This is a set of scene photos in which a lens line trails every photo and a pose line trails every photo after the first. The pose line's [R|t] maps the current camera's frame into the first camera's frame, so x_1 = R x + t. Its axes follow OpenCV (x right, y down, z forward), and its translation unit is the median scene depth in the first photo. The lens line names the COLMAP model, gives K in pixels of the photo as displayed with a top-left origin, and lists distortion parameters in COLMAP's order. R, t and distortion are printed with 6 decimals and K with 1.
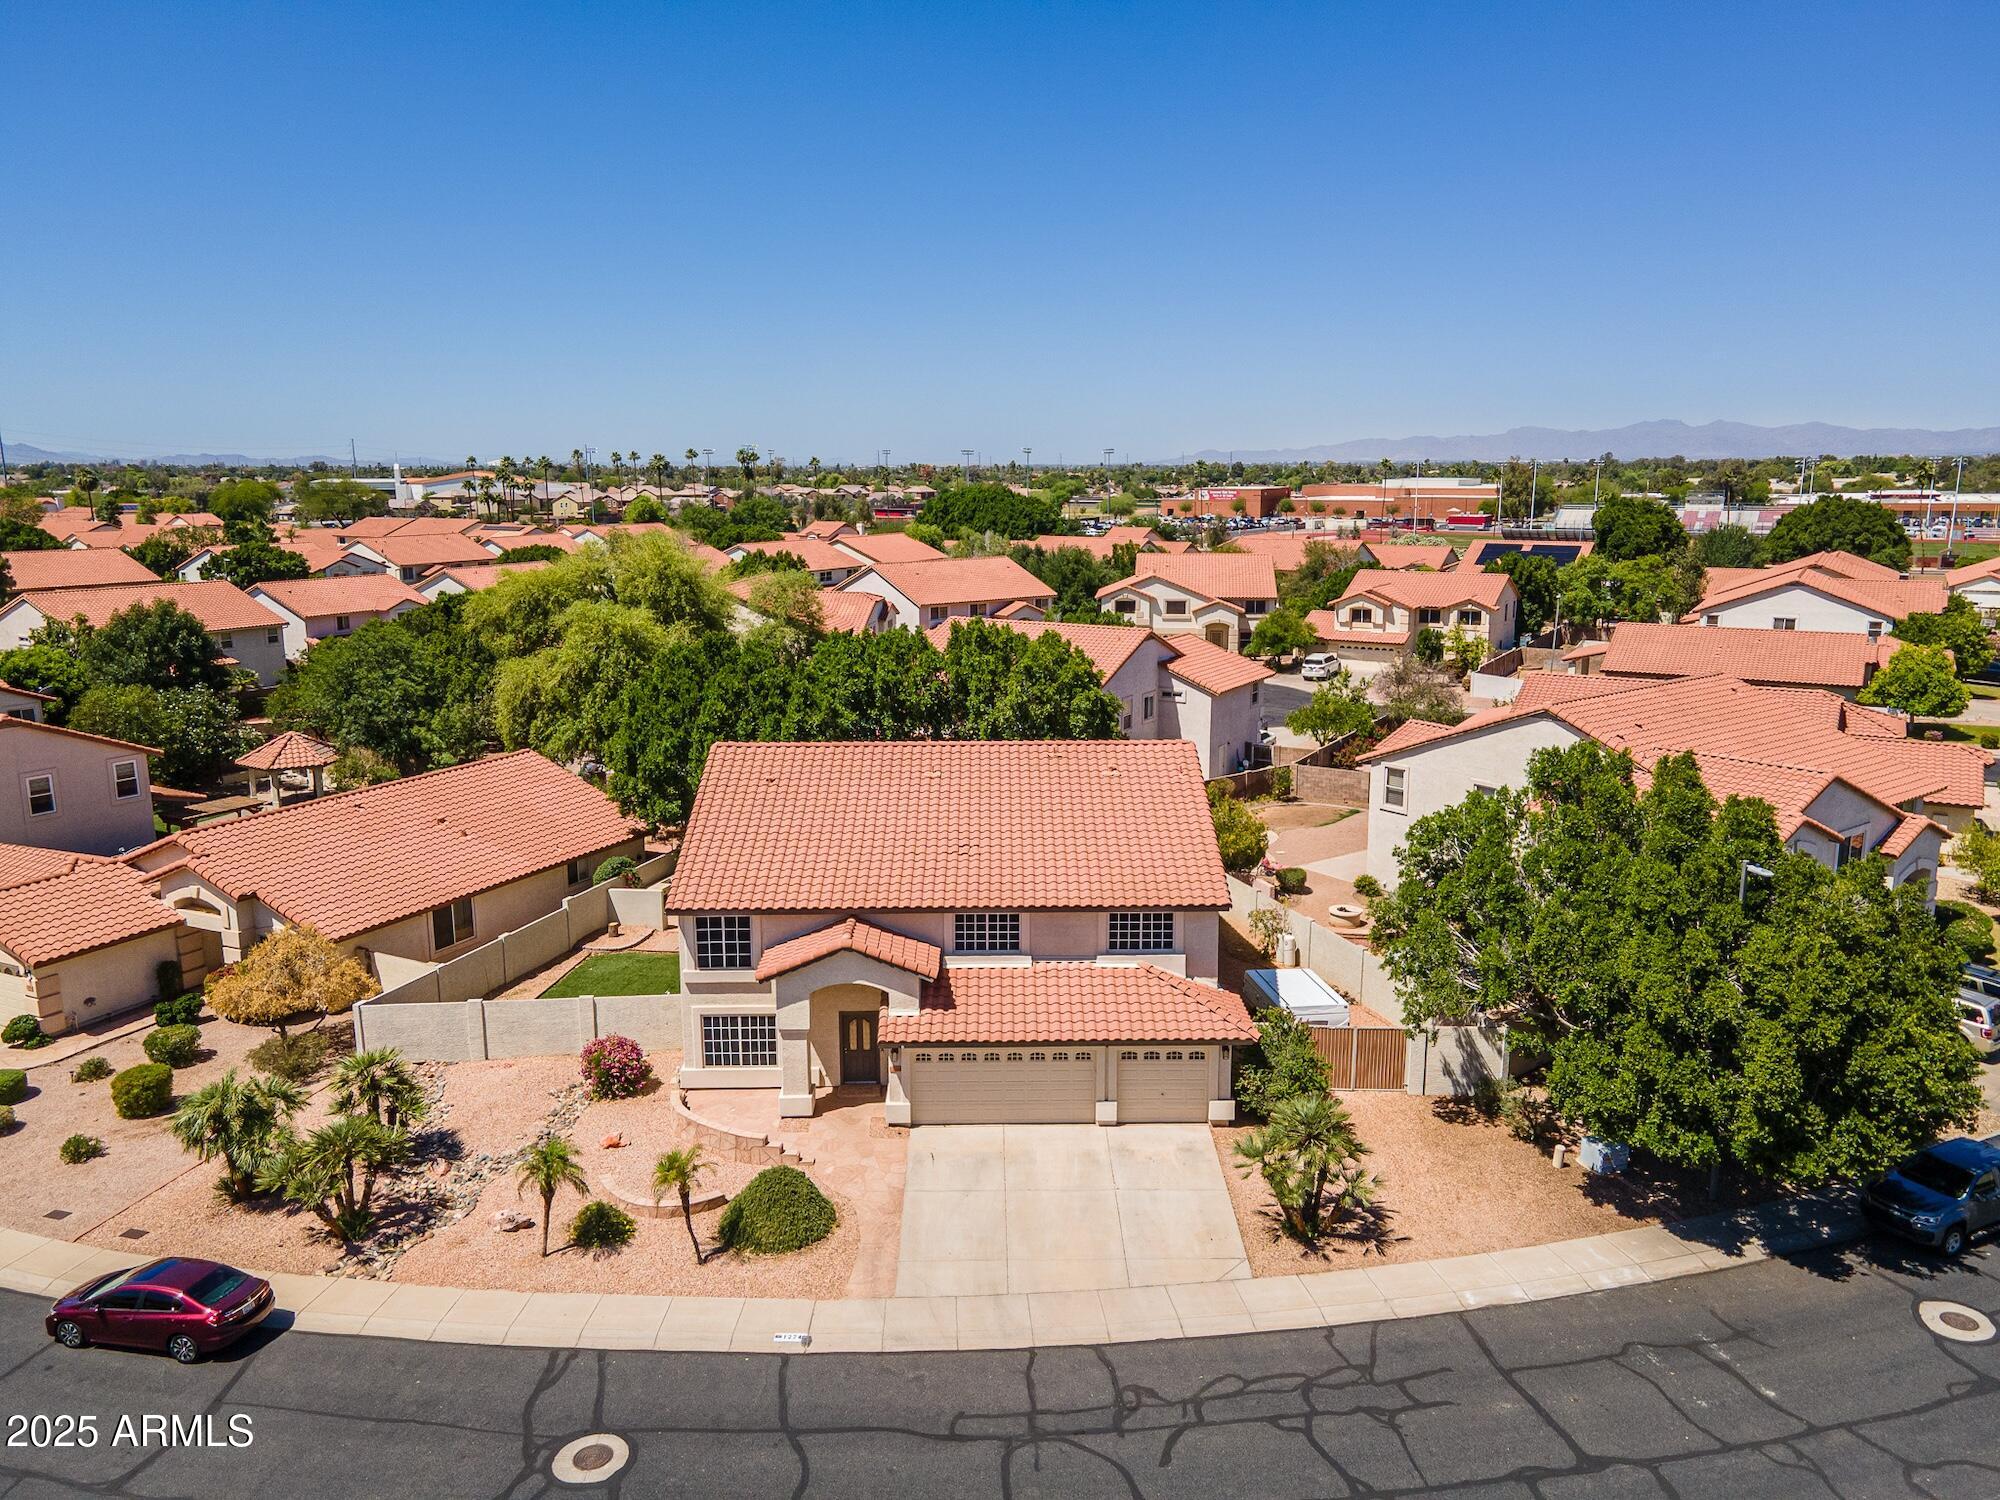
lens RADIAL K [[1463.9, 0, 1003.9], [0, 1463.9, 737.6], [0, 0, 1]] dist [0.031852, 0.026970]
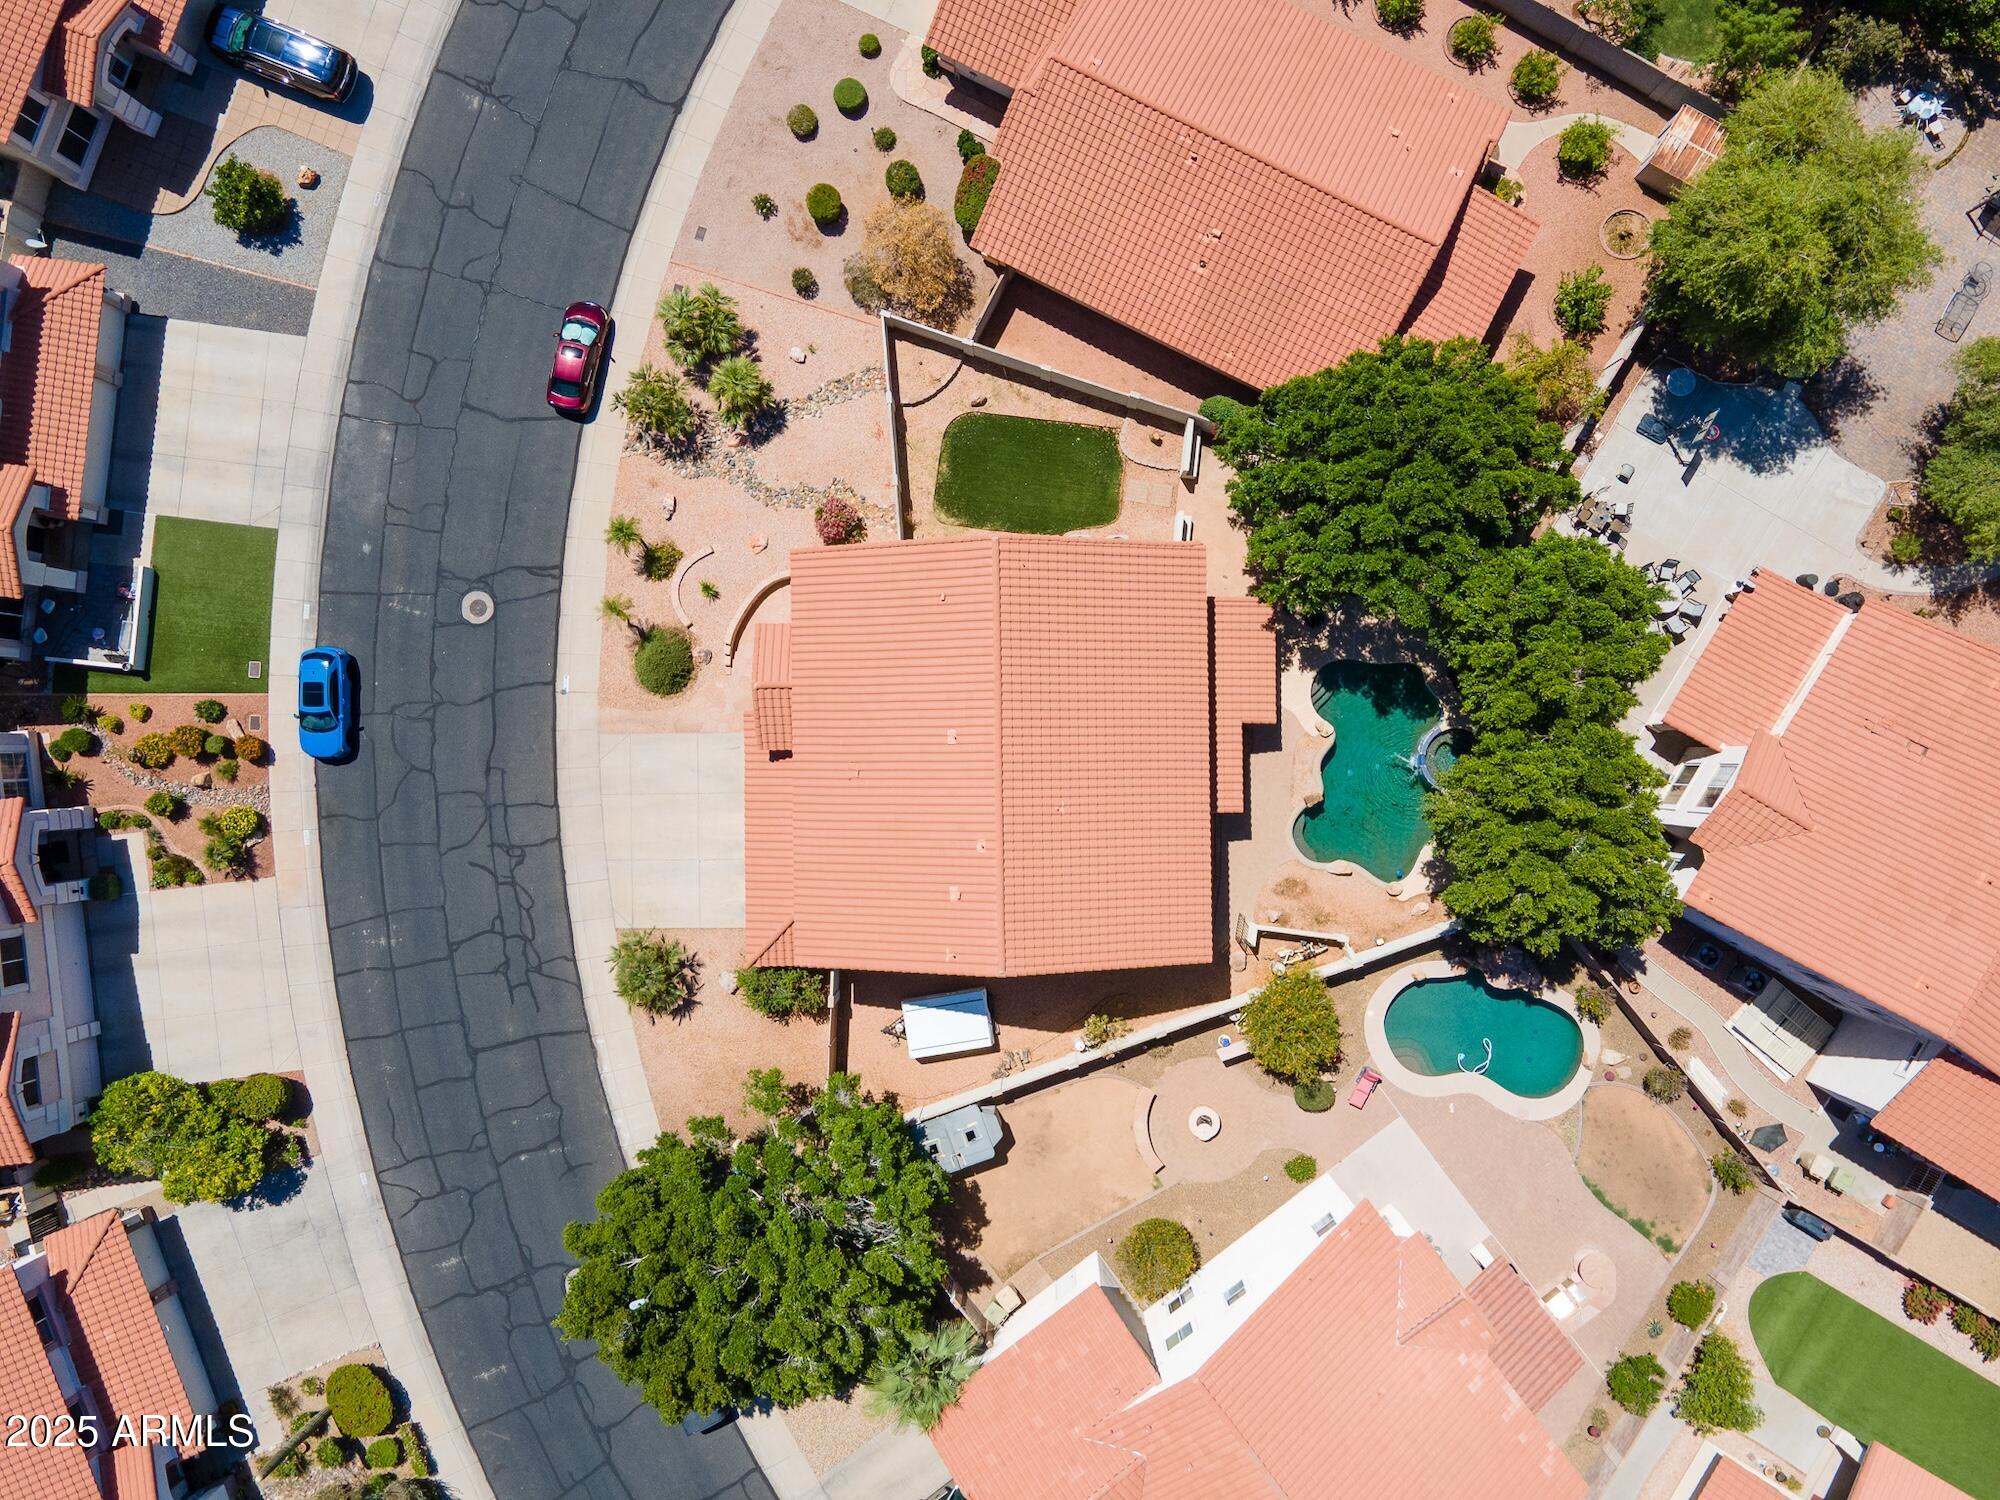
lens RADIAL K [[1463.9, 0, 1014.4], [0, 1463.9, 750.5], [0, 0, 1]] dist [0.031852, 0.026970]
pose [[-0.000557, 0.999984, -0.005666, -0.033548], [-0.159273, 0.005505, 0.987219, -1.222276], [0.987234, 0.001453, 0.159267, 0.963165]]
